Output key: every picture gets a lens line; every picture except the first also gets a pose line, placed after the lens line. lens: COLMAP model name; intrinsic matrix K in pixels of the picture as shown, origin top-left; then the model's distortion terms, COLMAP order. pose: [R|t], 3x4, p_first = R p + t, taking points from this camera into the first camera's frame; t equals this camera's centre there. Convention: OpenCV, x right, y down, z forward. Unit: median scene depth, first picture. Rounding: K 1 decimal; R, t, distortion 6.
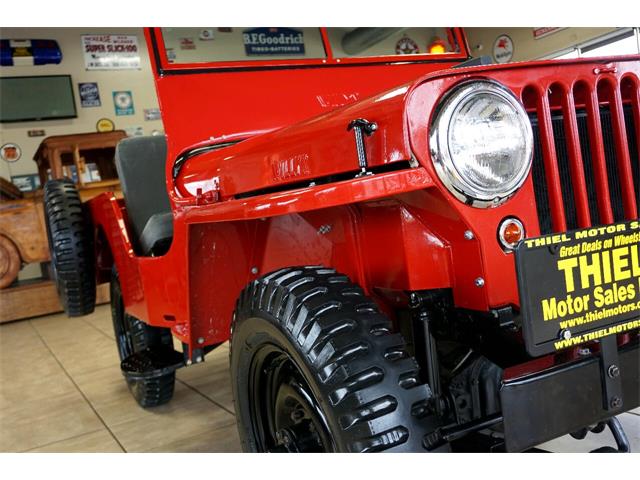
lens RADIAL K [[655.9, 0, 319.1], [0, 655.9, 243.5], [0, 0, 1]] dist [0.023168, 0.000000]
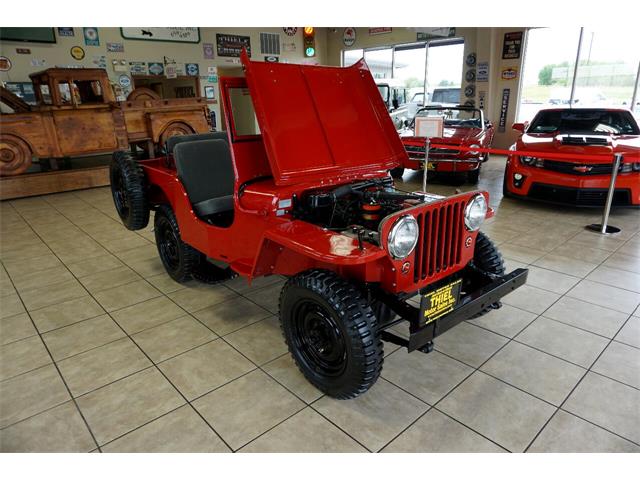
lens RADIAL K [[426.9, 0, 318.6], [0, 426.9, 237.5], [0, 0, 1]] dist [-0.042990, 0.030073]
pose [[0.959257, 0.049298, 0.278202, -0.375746], [-0.114288, 0.968211, 0.222501, -0.326675], [-0.258389, -0.245230, 0.934397, -0.368696]]
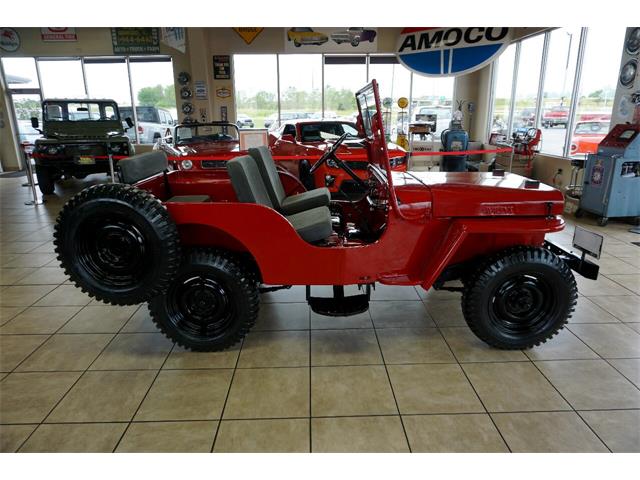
lens RADIAL K [[426.9, 0, 320.9], [0, 426.9, 236.3], [0, 0, 1]] dist [-0.042990, 0.030073]
pose [[0.438712, -0.110014, 0.891868, -1.588386], [-0.004302, 0.992209, 0.124508, -0.182282], [-0.898618, -0.058460, 0.434820, 0.700899]]
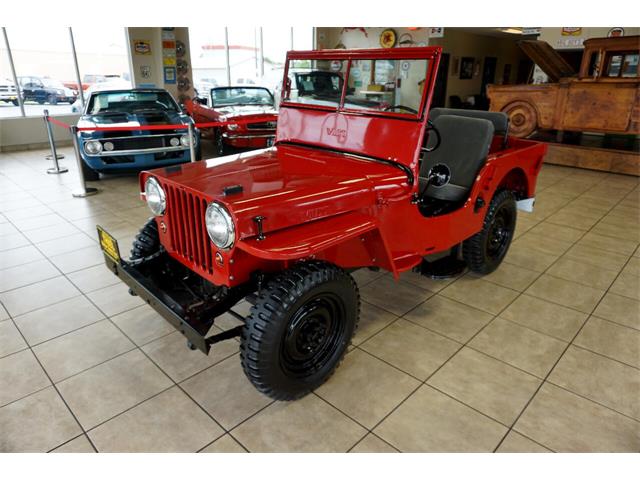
lens RADIAL K [[426.9, 0, 322.1], [0, 426.9, 238.5], [0, 0, 1]] dist [-0.042990, 0.030073]
pose [[0.310779, 0.485435, -0.817171, 1.423021], [-0.110397, 0.872360, 0.476235, -0.652734], [0.944049, -0.057790, 0.324702, 0.689097]]
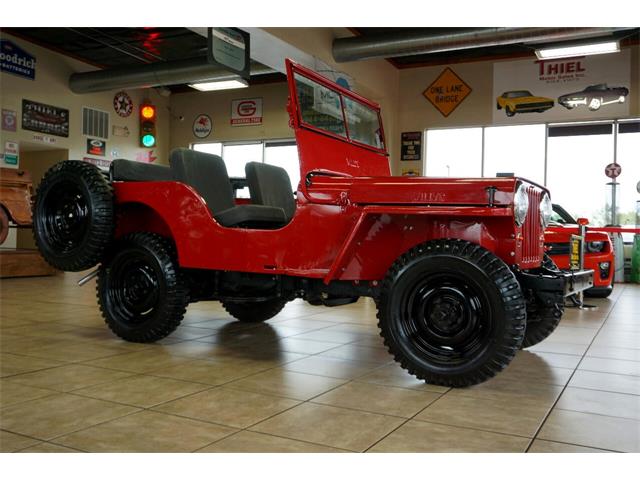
lens RADIAL K [[634.0, 0, 317.9], [0, 634.0, 240.1], [0, 0, 1]] dist [-0.008080, 0.000000]
pose [[0.809835, 0.169561, 0.561620, -1.224855], [-0.115352, 0.984656, -0.130948, 0.283938], [-0.575206, 0.041263, 0.816968, -0.445481]]
